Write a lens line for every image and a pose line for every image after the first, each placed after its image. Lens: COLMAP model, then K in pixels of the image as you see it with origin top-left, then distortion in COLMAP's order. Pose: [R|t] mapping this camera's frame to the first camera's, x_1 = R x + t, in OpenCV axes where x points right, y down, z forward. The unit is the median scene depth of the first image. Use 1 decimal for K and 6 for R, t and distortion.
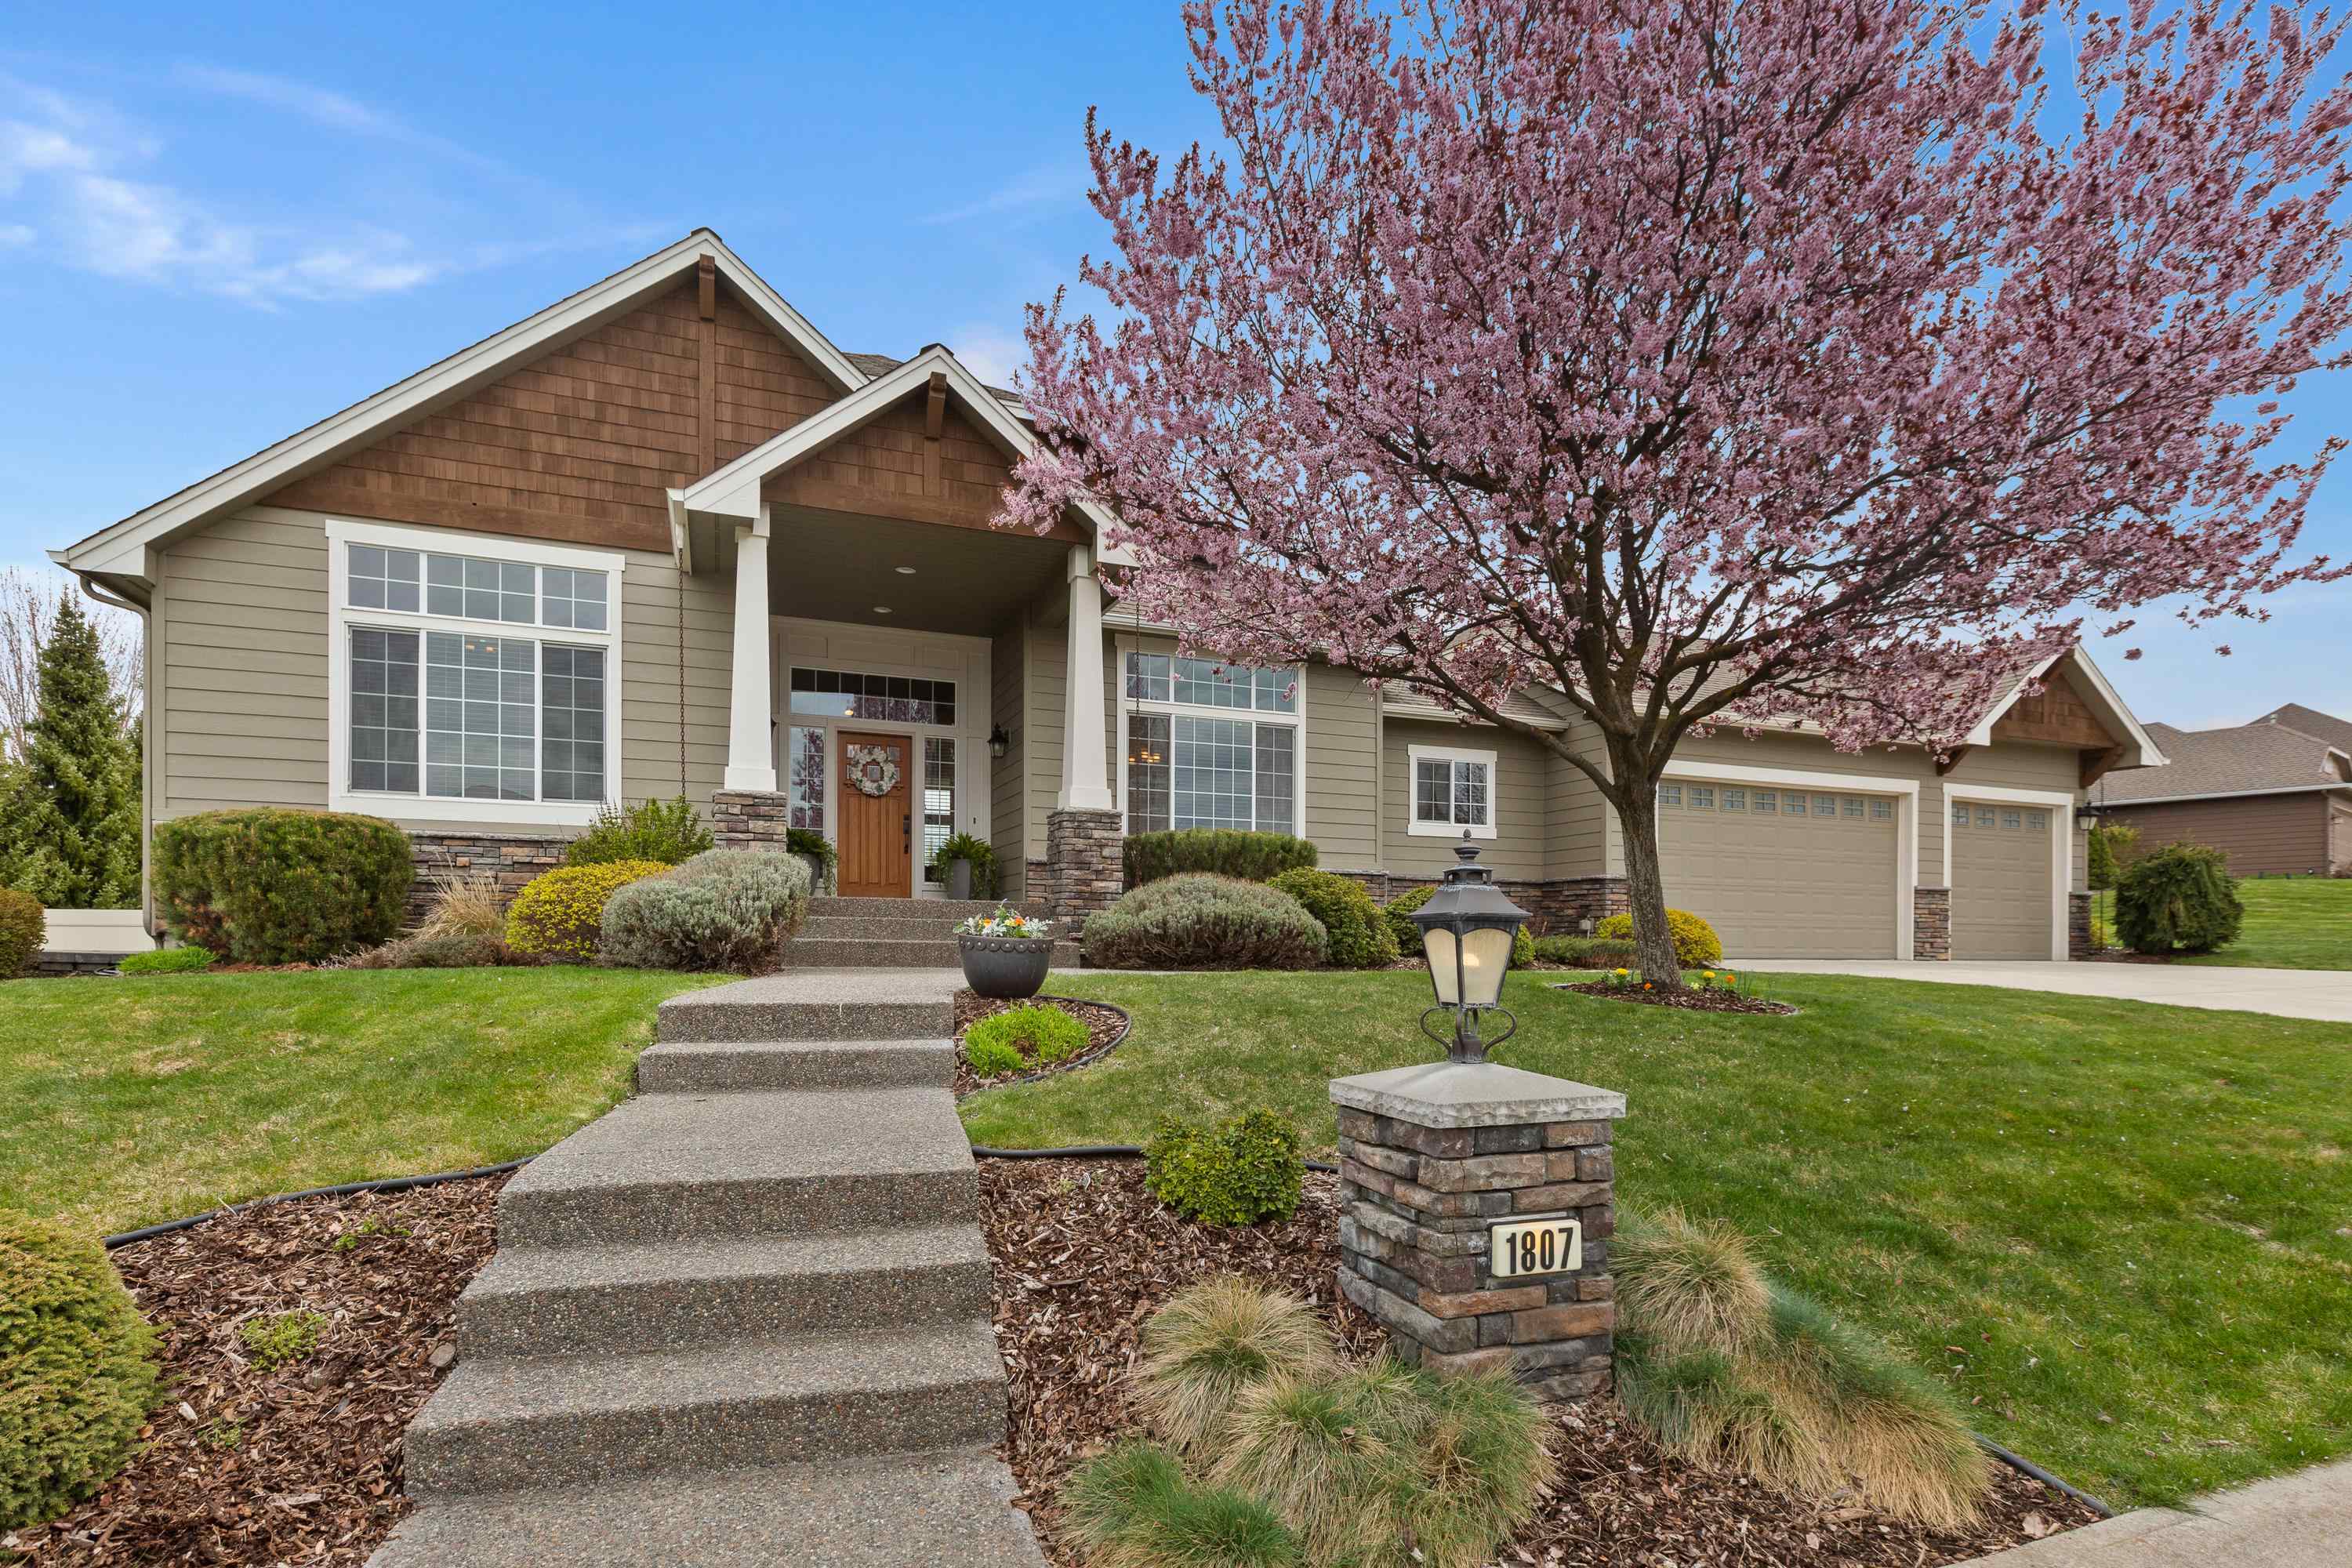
lens RADIAL K [[1067.4, 0, 1173.3], [0, 1067.4, 791.9], [0, 0, 1]] dist [-0.002259, -0.000129]
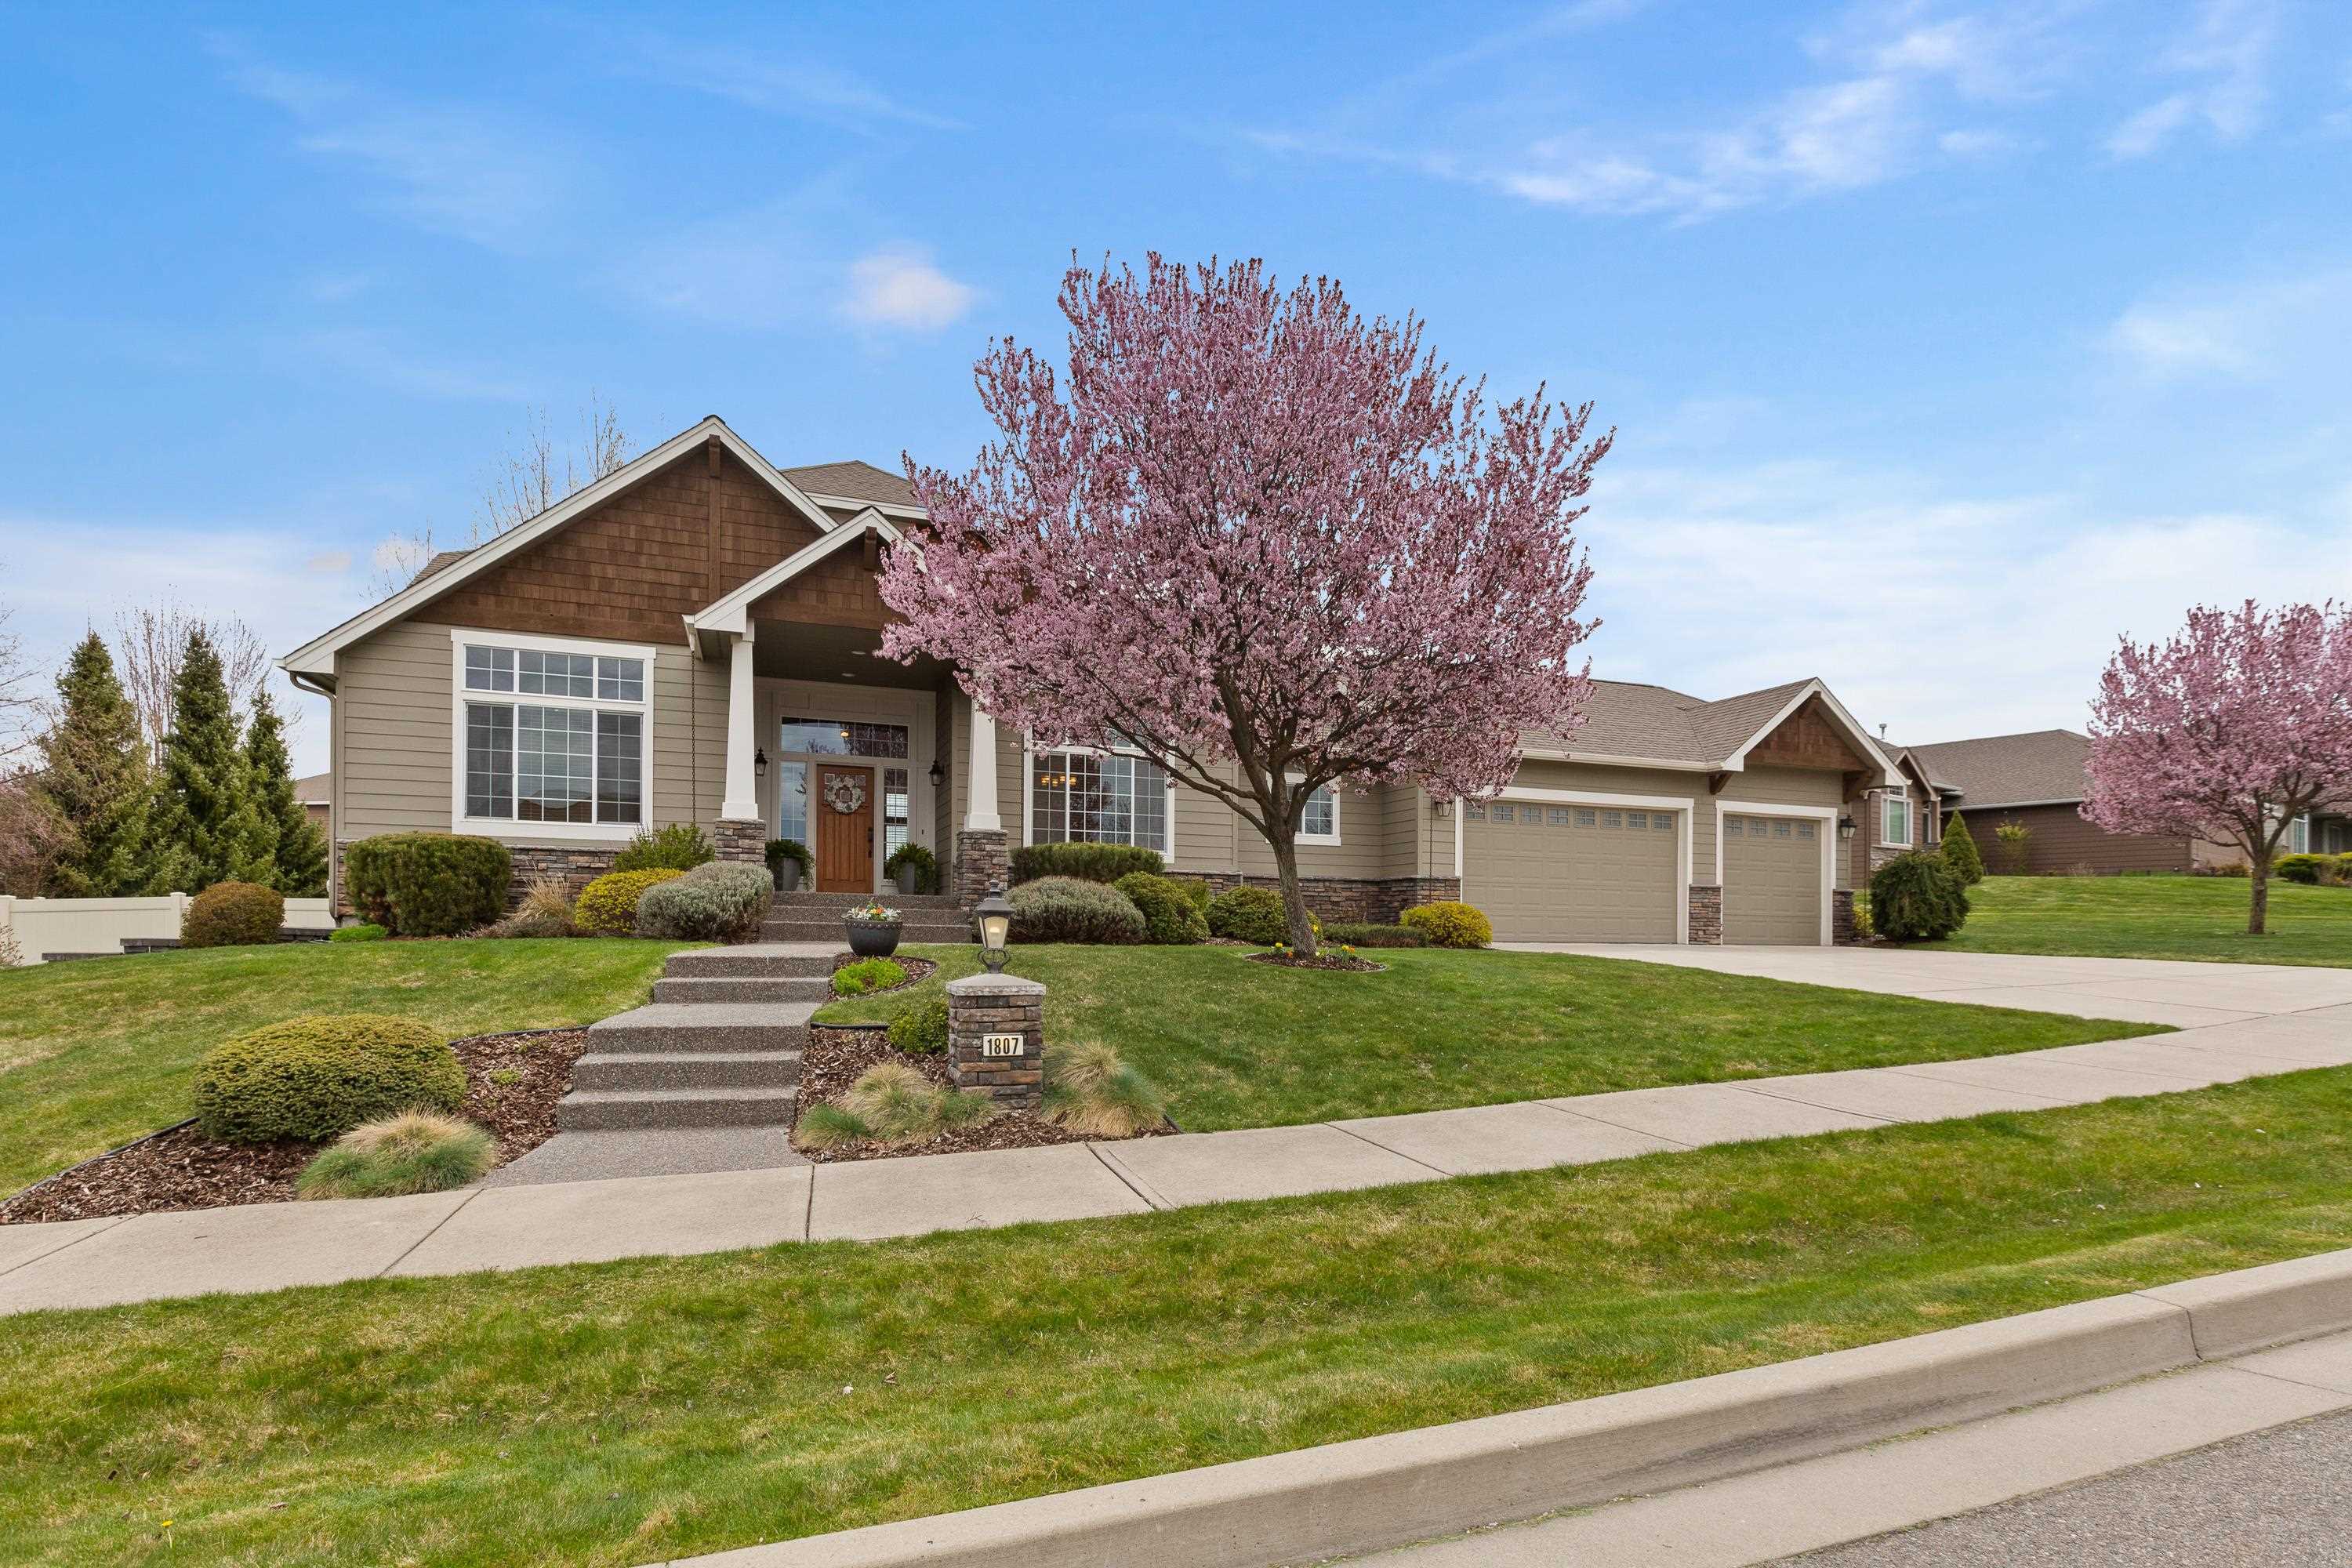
lens RADIAL K [[1067.4, 0, 1179.6], [0, 1067.4, 771.8], [0, 0, 1]] dist [-0.002259, -0.000129]
pose [[0.999623, 0.001132, -0.027449, 0.230190], [-0.001313, 0.999978, -0.006574, -0.054120], [0.027441, 0.006608, 0.999602, -0.413735]]
